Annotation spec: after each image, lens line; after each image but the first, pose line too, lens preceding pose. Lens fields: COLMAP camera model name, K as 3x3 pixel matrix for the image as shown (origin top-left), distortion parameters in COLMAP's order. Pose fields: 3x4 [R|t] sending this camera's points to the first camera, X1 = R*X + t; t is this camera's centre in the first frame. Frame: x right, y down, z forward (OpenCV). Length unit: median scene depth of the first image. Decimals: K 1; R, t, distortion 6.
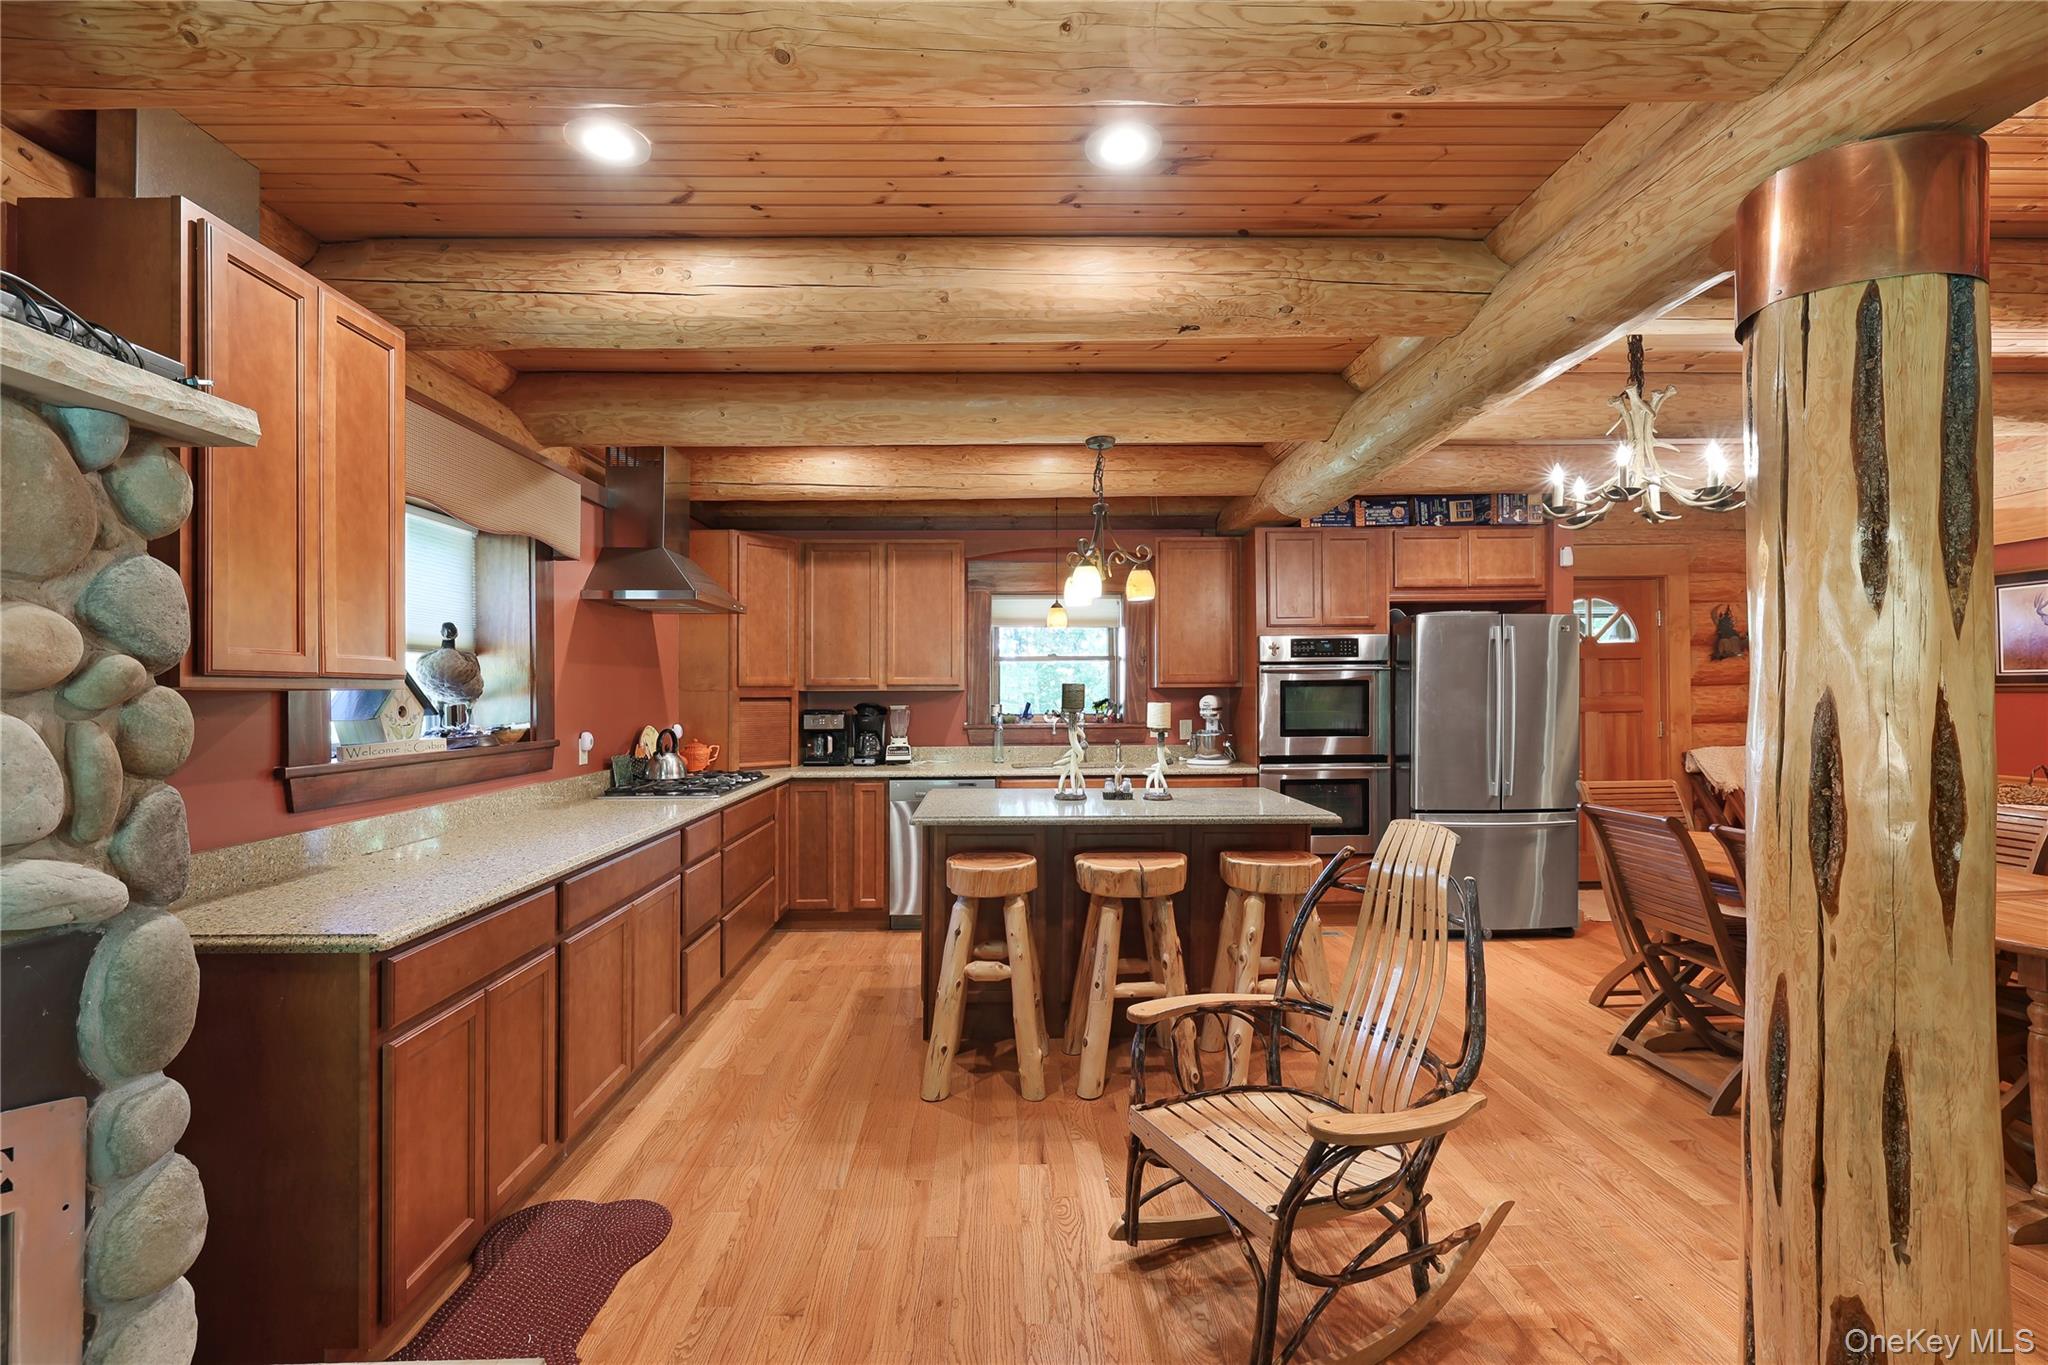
lens RADIAL K [[828.8, 0, 1078.1], [0, 828.8, 684.7], [0, 0, 1]] dist [0.000717, -0.000025]
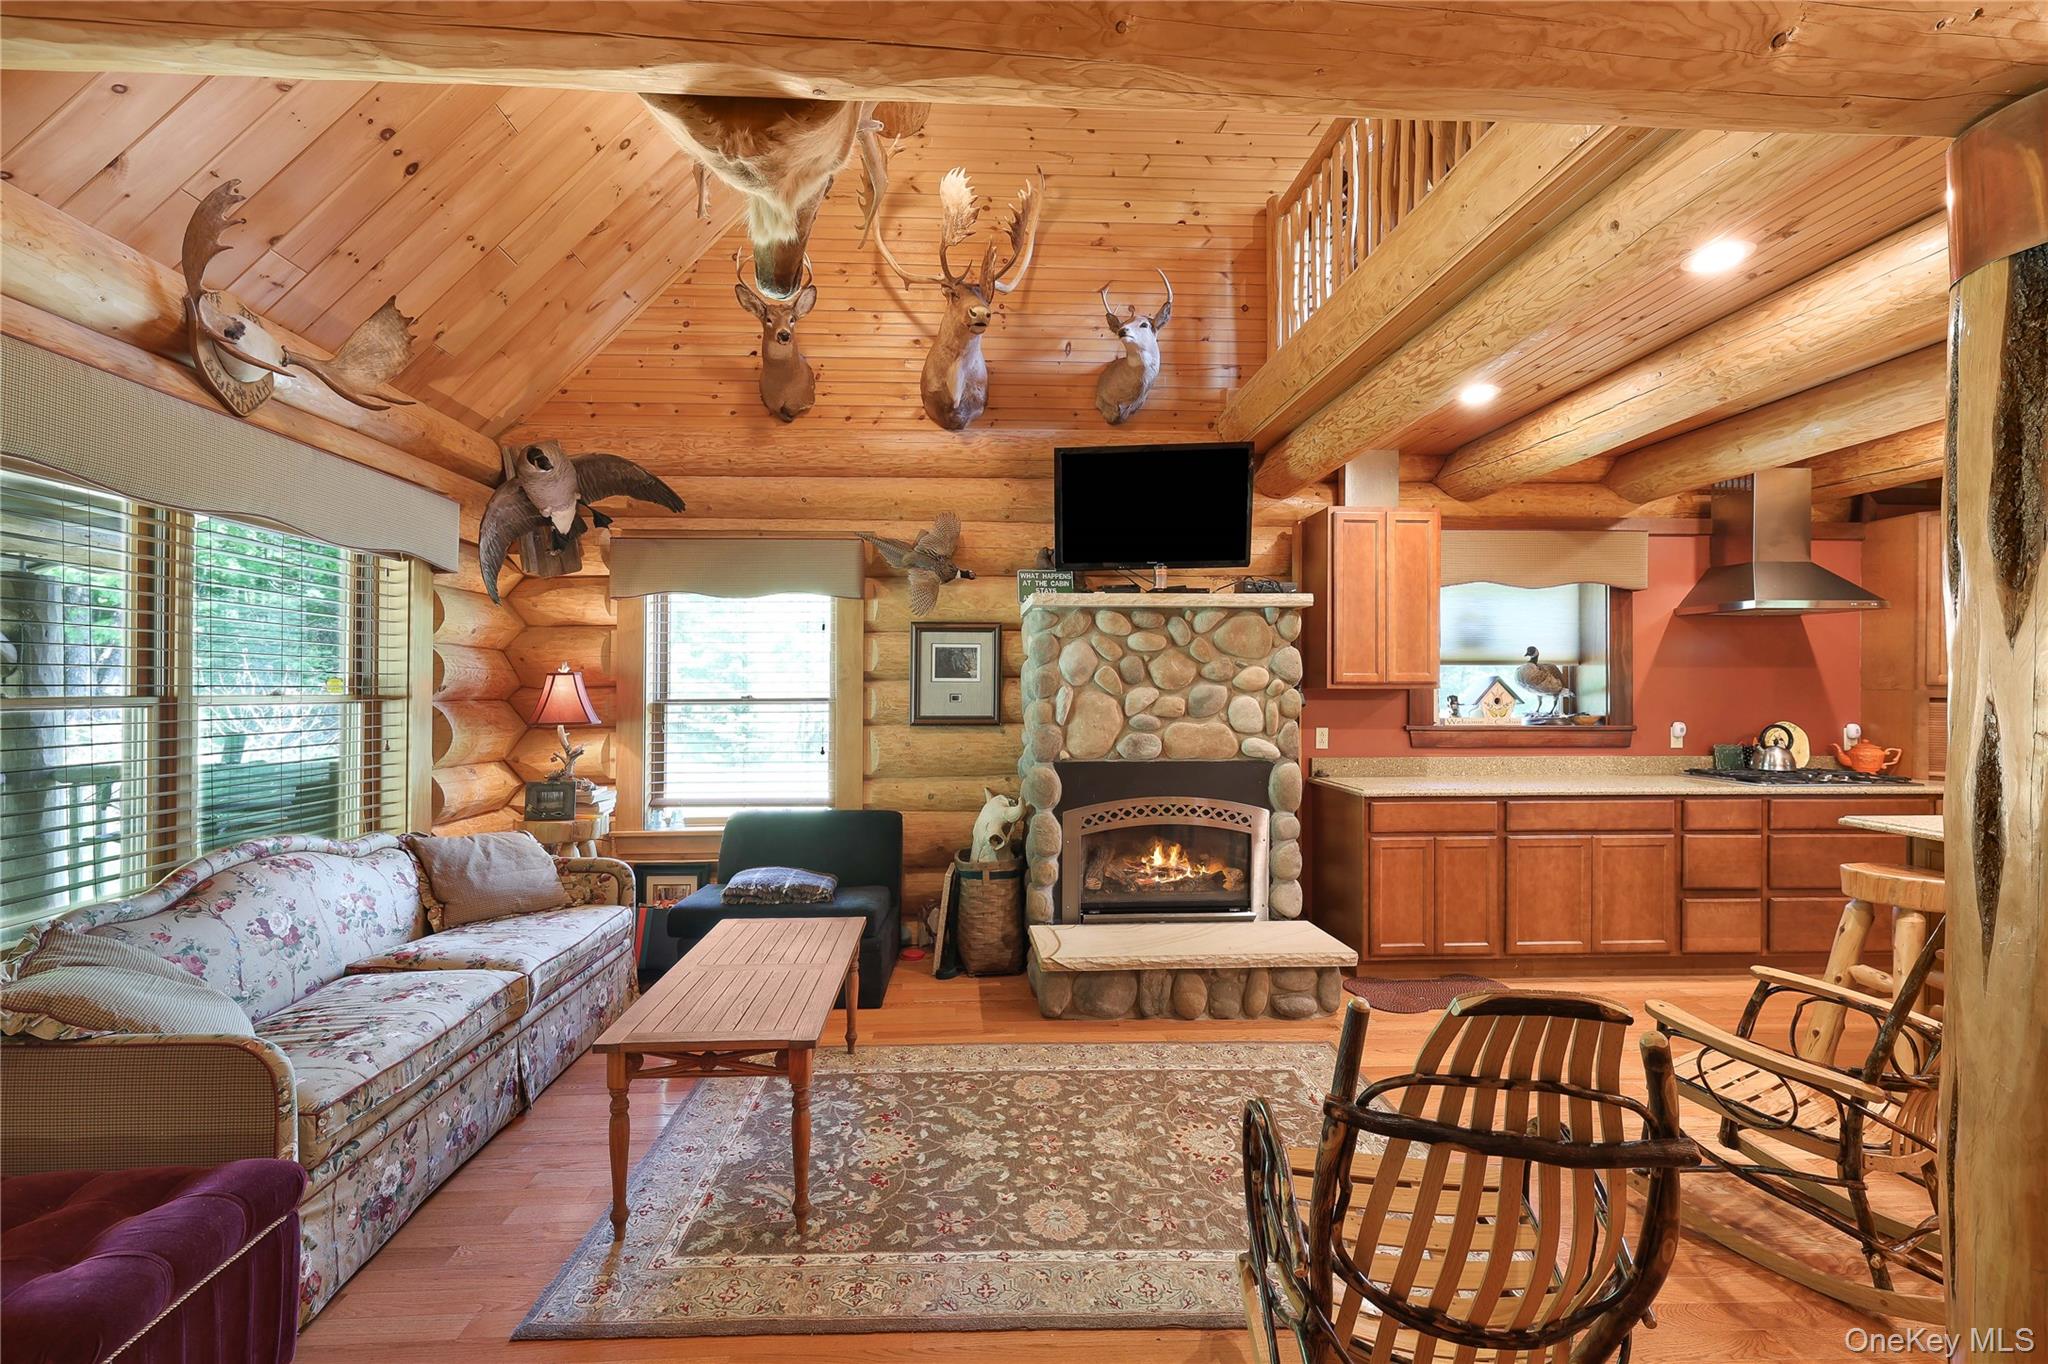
lens RADIAL K [[877.8, 0, 1019.8], [0, 877.8, 679.7], [0, 0, 1]] dist [-0.002346, -0.000493]
pose [[0.045898, -0.001117, -0.998946, 1.537492], [0.005429, 0.999985, -0.000869, -0.025373], [0.998931, -0.005384, 0.045903, -0.120076]]
